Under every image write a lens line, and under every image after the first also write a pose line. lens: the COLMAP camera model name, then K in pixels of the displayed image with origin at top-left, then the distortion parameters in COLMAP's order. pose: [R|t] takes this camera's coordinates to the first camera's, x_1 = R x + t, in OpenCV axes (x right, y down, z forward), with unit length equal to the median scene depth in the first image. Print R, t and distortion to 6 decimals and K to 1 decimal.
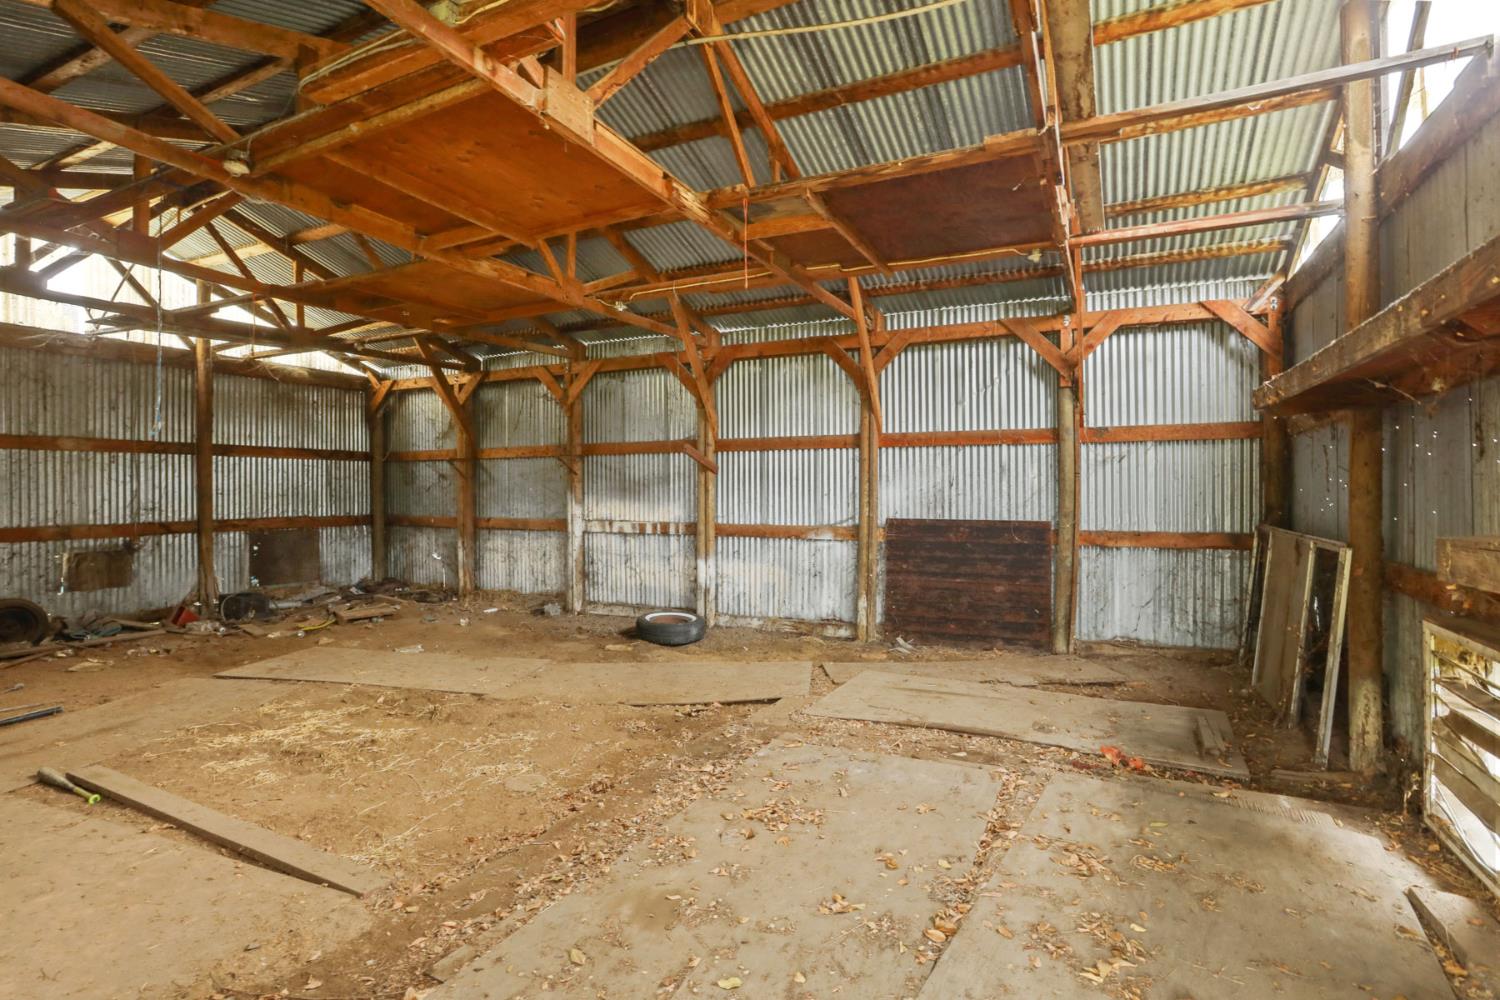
lens RADIAL K [[731.2, 0, 750.0], [0, 731.2, 500.0], [0, 0, 1]] dist [-0.083008, 0.034350]
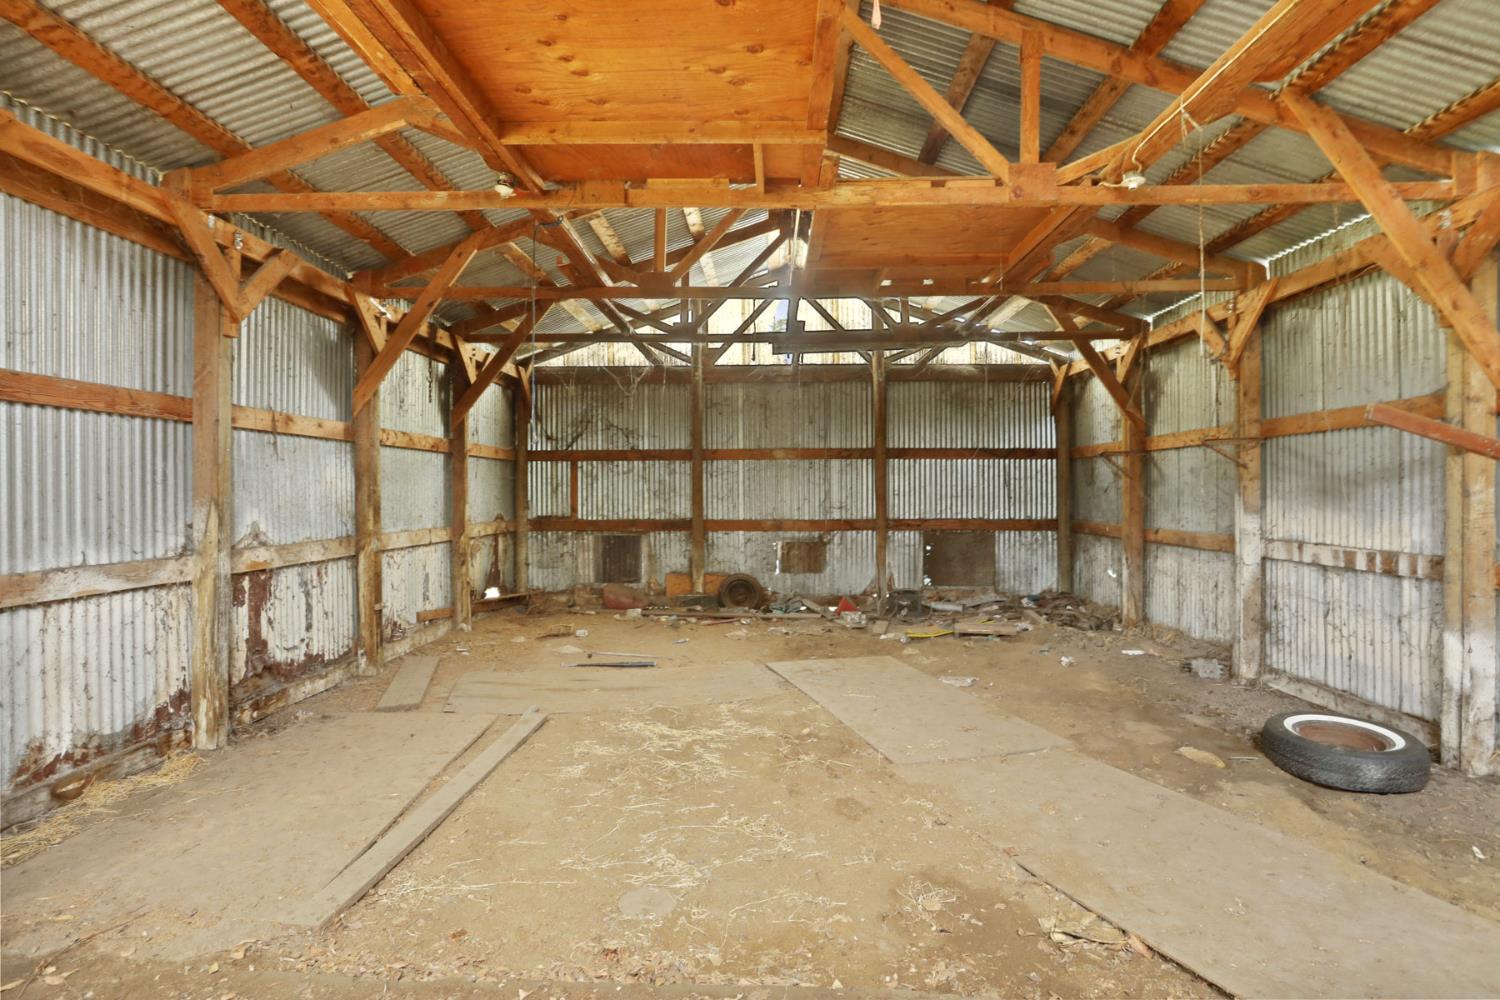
lens RADIAL K [[731.2, 0, 750.0], [0, 731.2, 500.0], [0, 0, 1]] dist [-0.083008, 0.034350]
pose [[0.401590, 0.011334, -0.915750, 0.160677], [-0.012435, 0.999899, 0.006922, -0.005369], [0.915735, 0.008608, 0.401690, 0.346484]]
